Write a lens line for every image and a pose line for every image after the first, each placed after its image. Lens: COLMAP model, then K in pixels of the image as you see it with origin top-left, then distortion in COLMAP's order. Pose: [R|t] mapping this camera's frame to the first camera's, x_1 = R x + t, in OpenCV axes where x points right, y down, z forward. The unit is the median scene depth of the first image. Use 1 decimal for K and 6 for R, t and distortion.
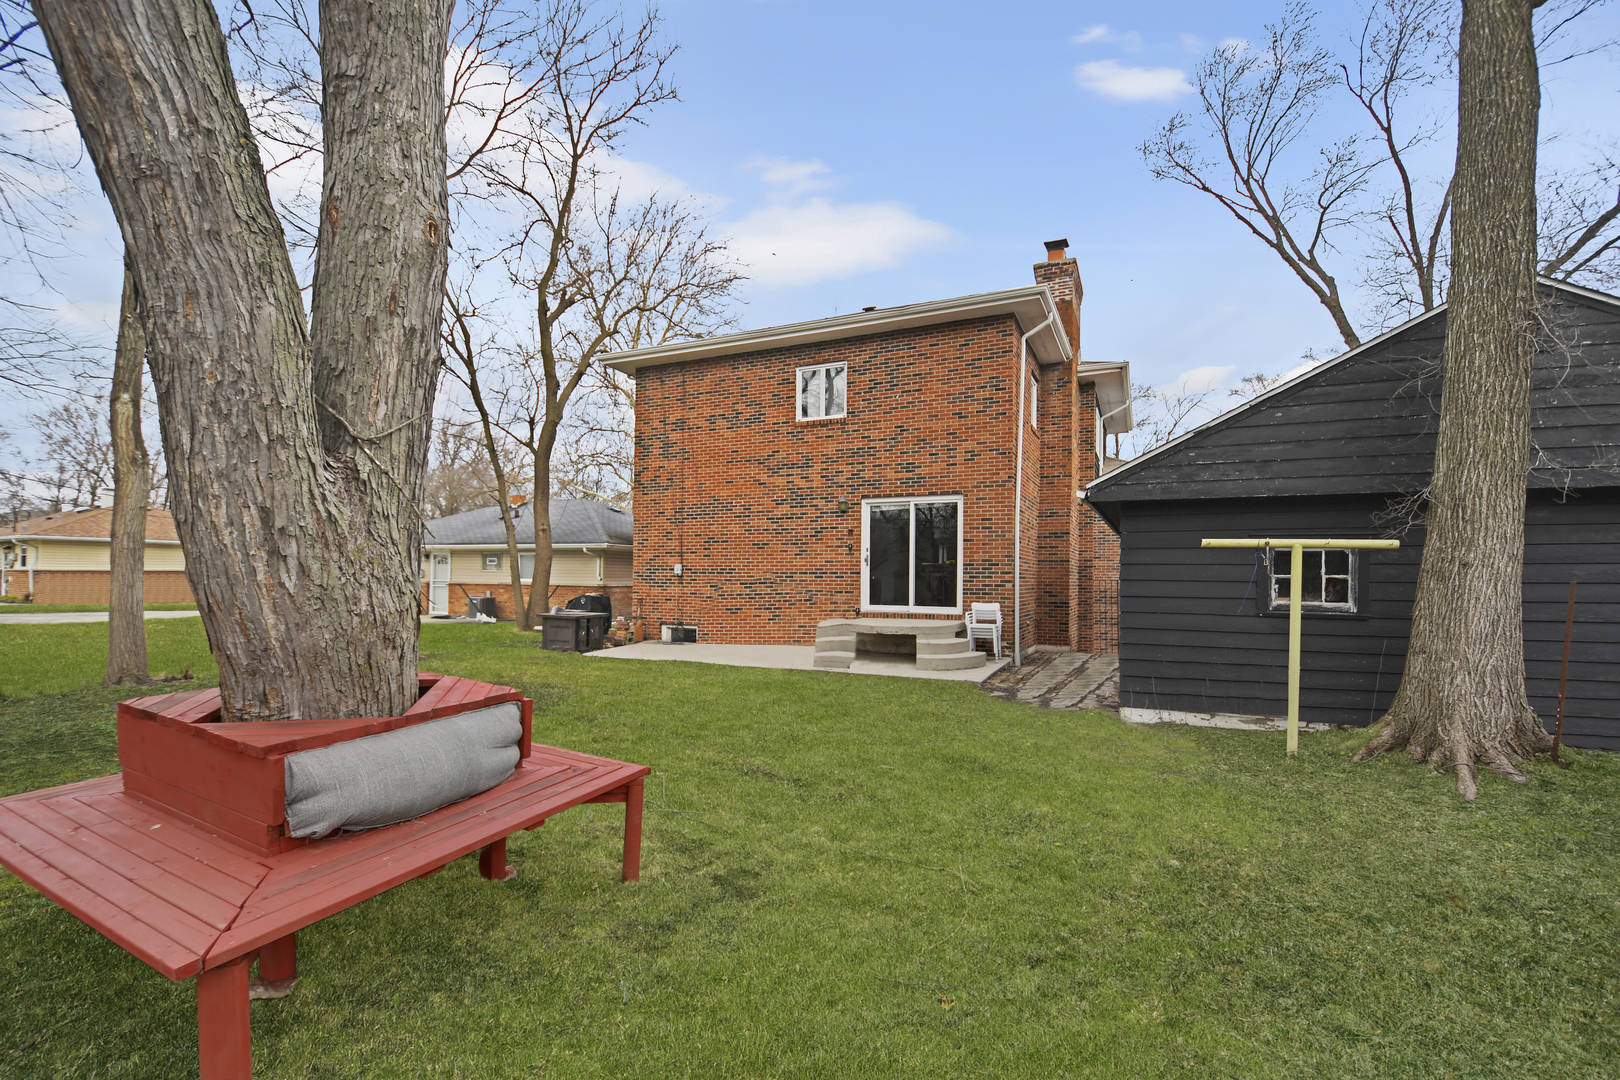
lens RADIAL K [[726.0, 0, 869.6], [0, 726.0, 563.9], [0, 0, 1]] dist [-0.000151, -0.000235]
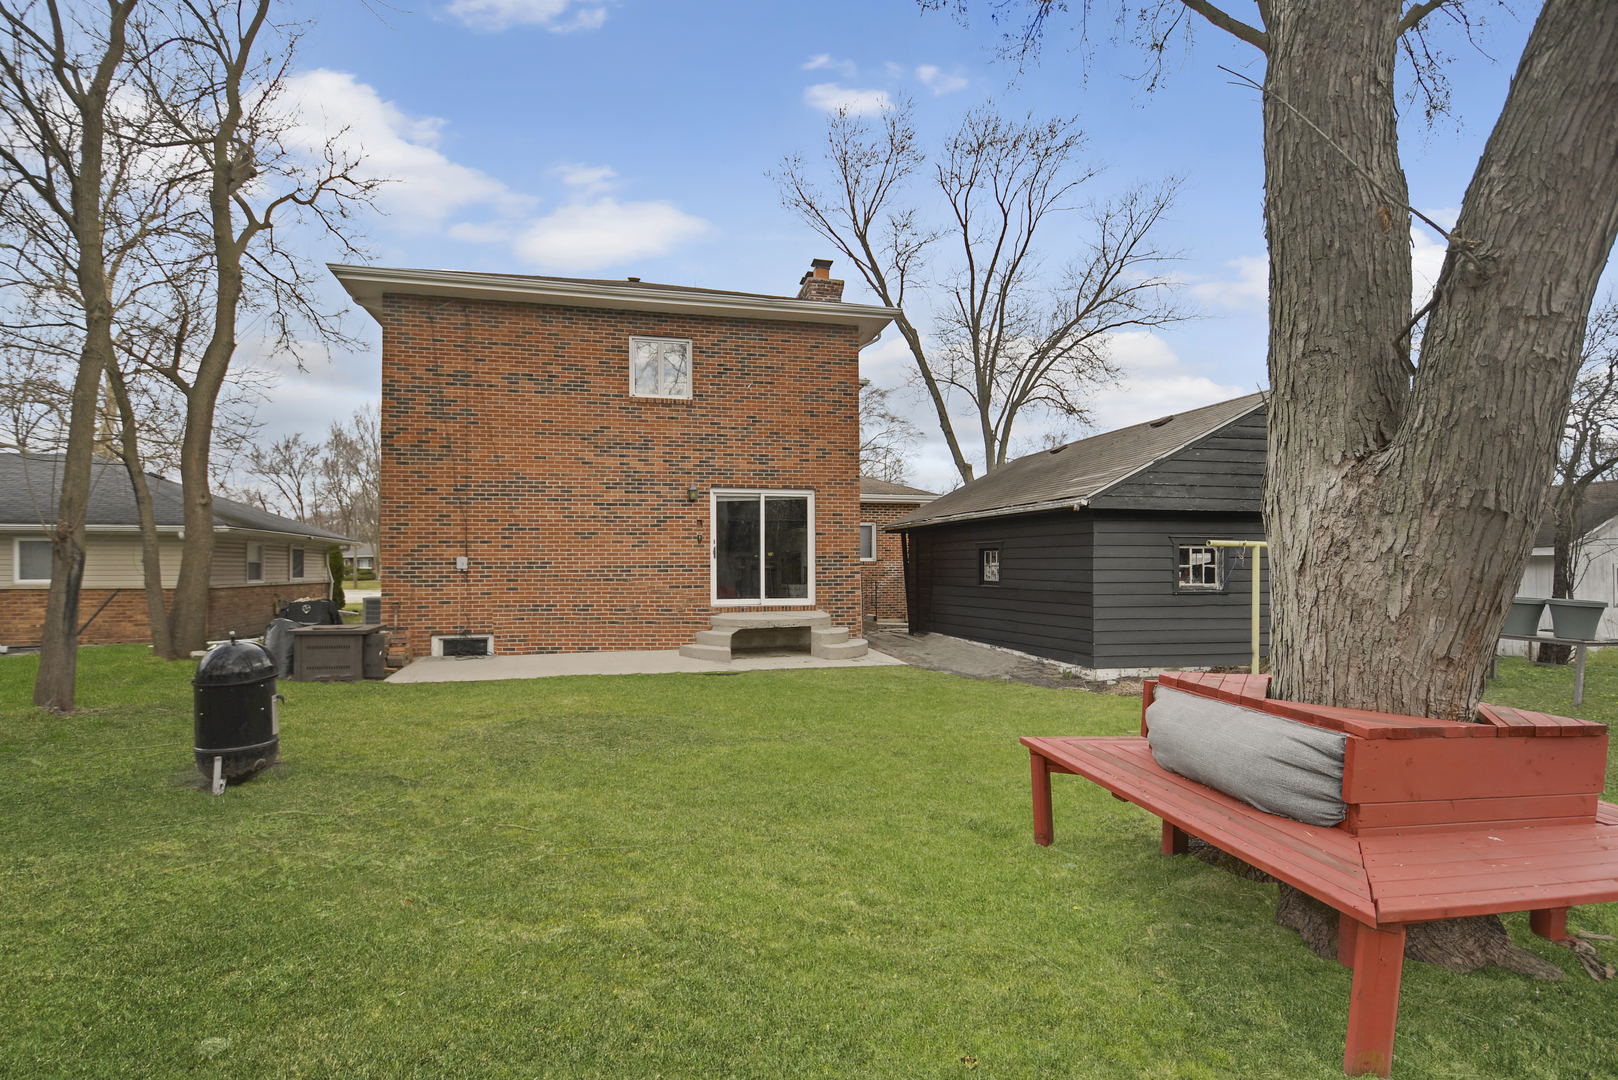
lens RADIAL K [[725.1, 0, 810.7], [0, 725.1, 554.6], [0, 0, 1]] dist [-0.000151, -0.000235]
pose [[0.795615, 0.000536, 0.605802, -0.479369], [-0.000884, 1.000000, 0.000275, -0.002669], [-0.605802, -0.000754, 0.795615, 0.164902]]
